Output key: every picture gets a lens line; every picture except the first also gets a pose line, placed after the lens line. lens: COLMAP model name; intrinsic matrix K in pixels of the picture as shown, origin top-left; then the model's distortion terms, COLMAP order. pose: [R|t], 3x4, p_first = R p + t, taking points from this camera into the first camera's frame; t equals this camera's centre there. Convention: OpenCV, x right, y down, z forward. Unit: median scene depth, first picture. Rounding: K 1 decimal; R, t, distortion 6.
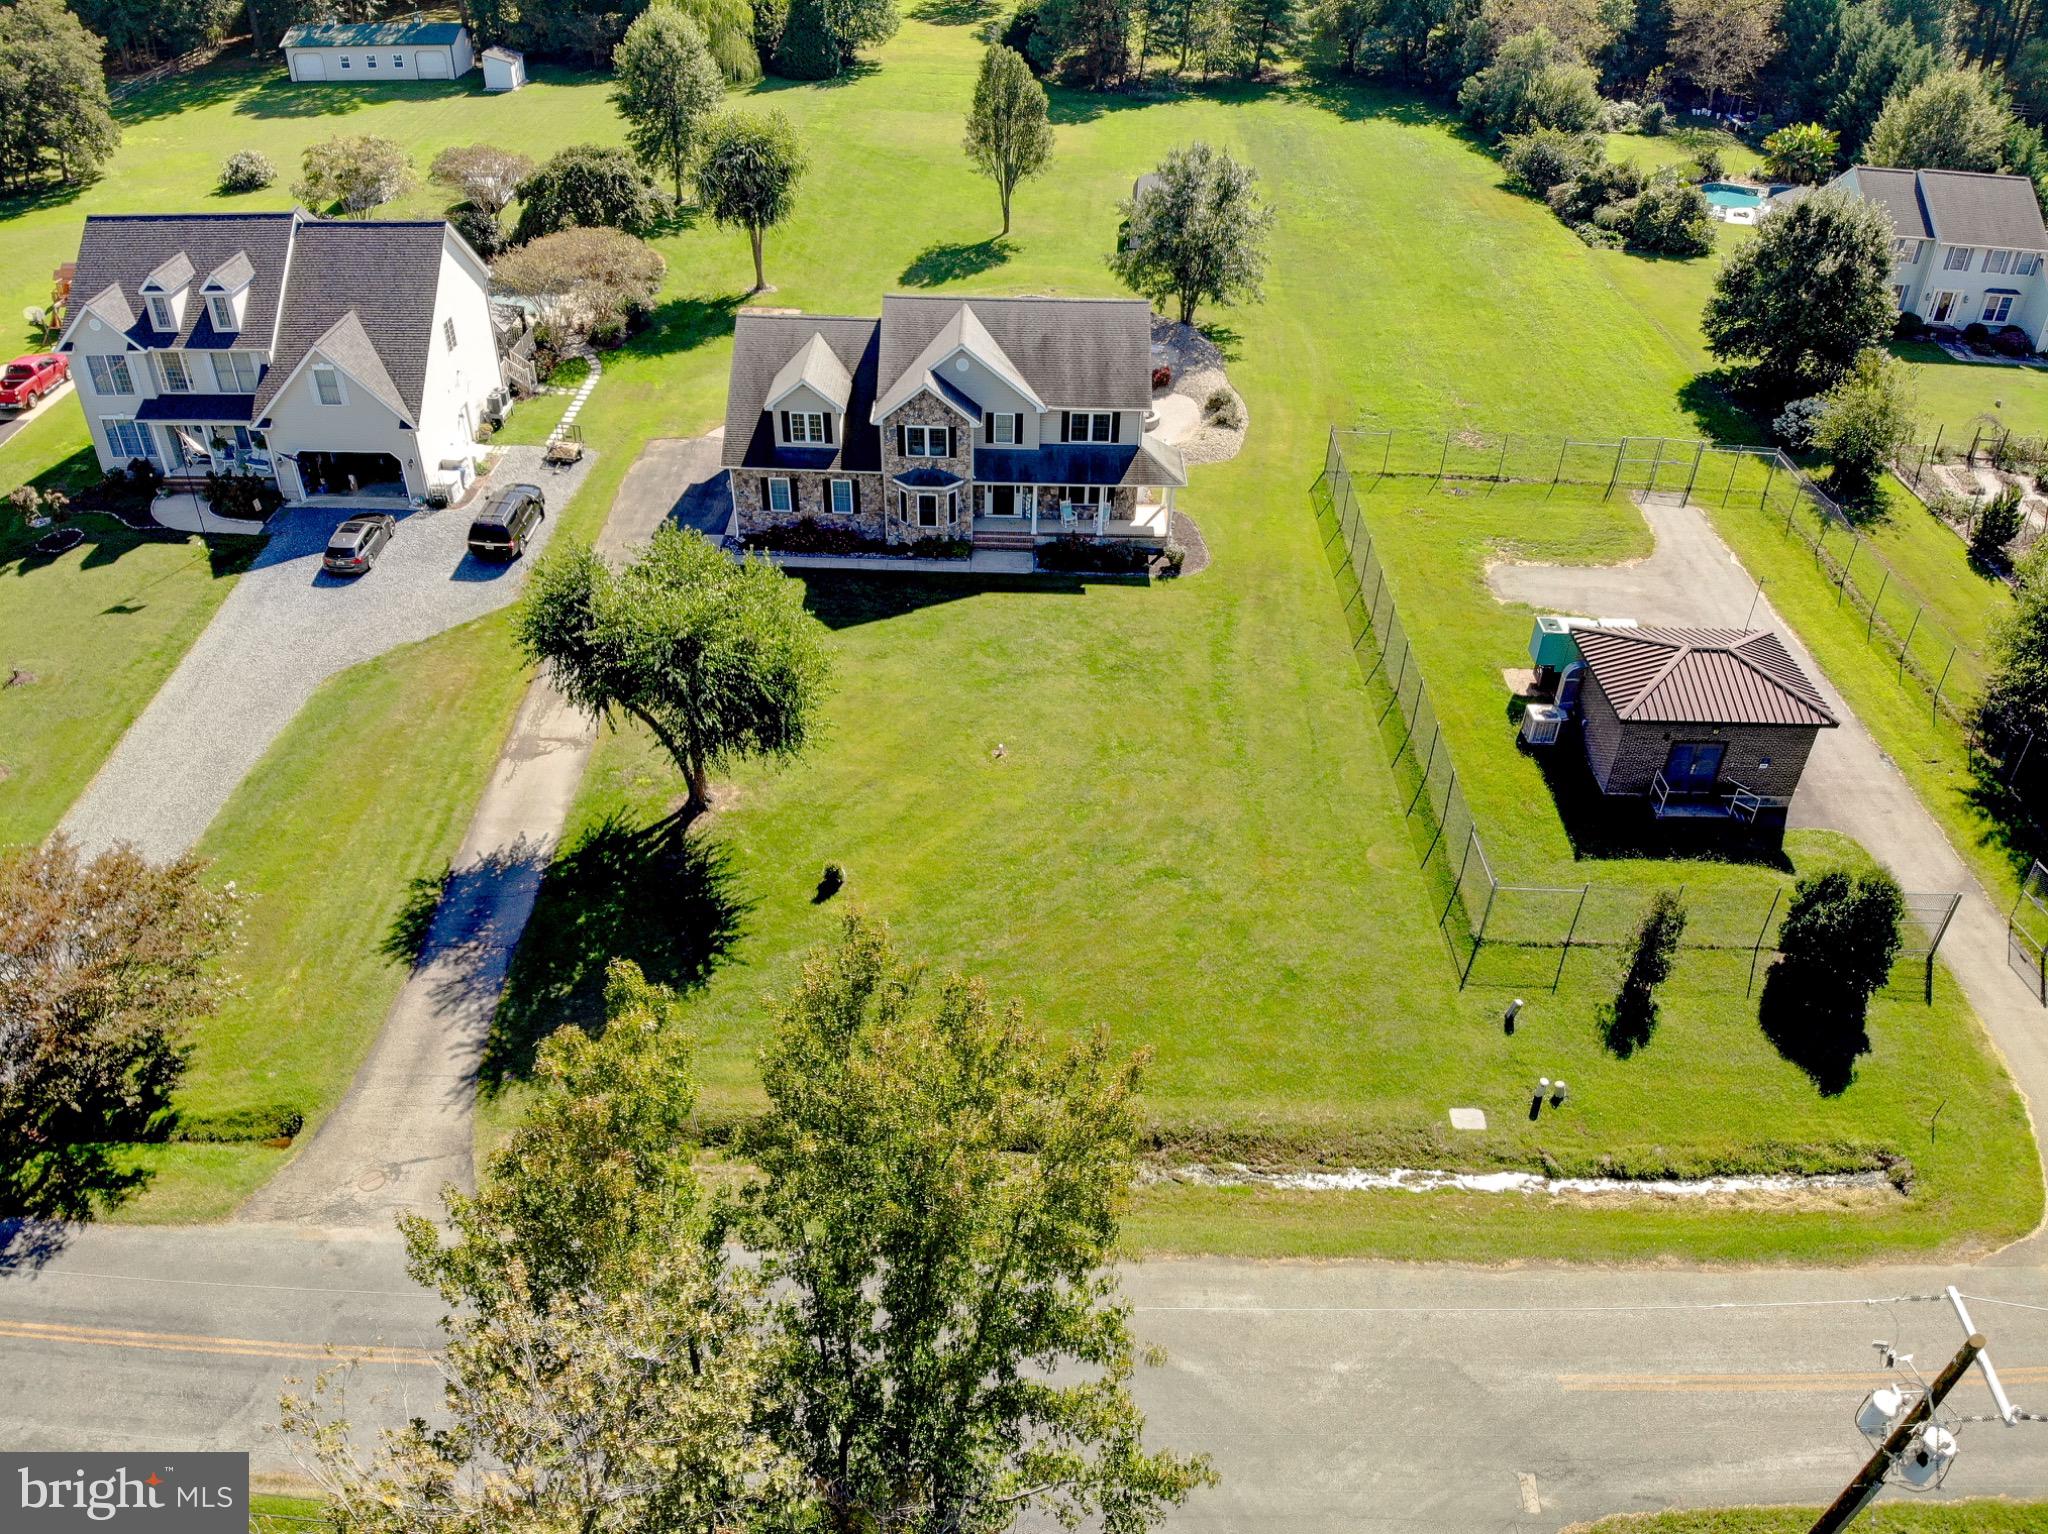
lens RADIAL K [[1497.5, 0, 1027.7], [0, 1497.5, 778.0], [0, 0, 1]] dist [0.091429, -0.233677]
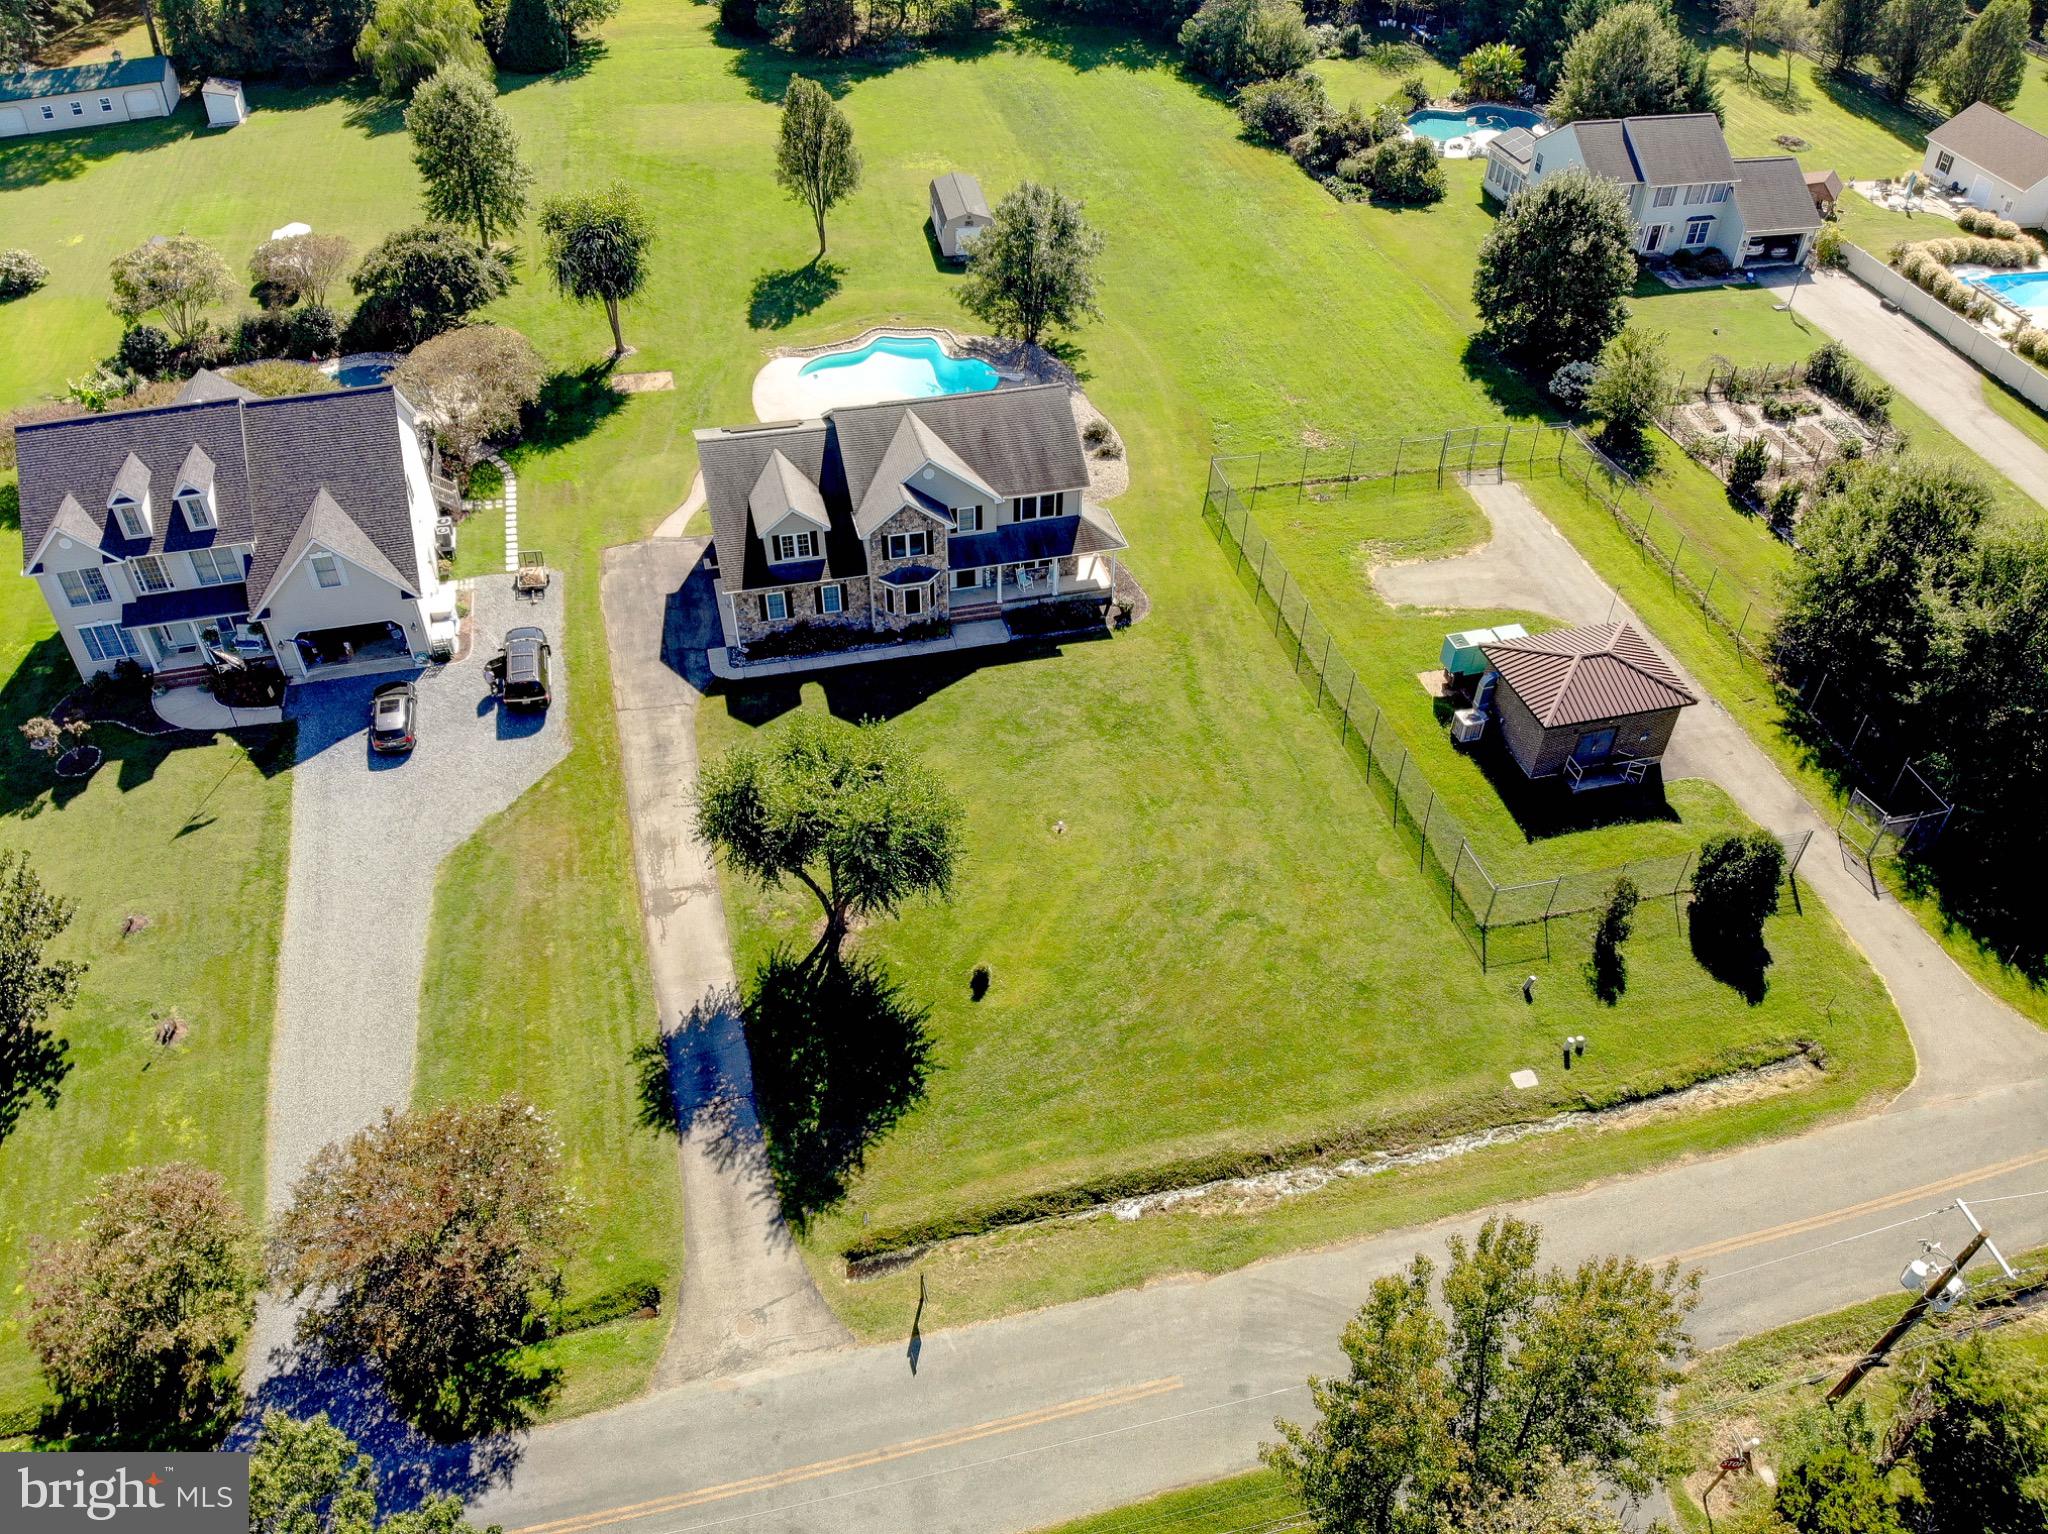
lens RADIAL K [[1492.1, 0, 1017.0], [0, 1492.1, 768.2], [0, 0, 1]] dist [0.158052, -0.399757]
pose [[0.966694, -0.177203, 0.184668, -0.219184], [0.156793, 0.980324, 0.119922, -0.176426], [-0.202285, -0.086973, 0.975457, -0.128032]]
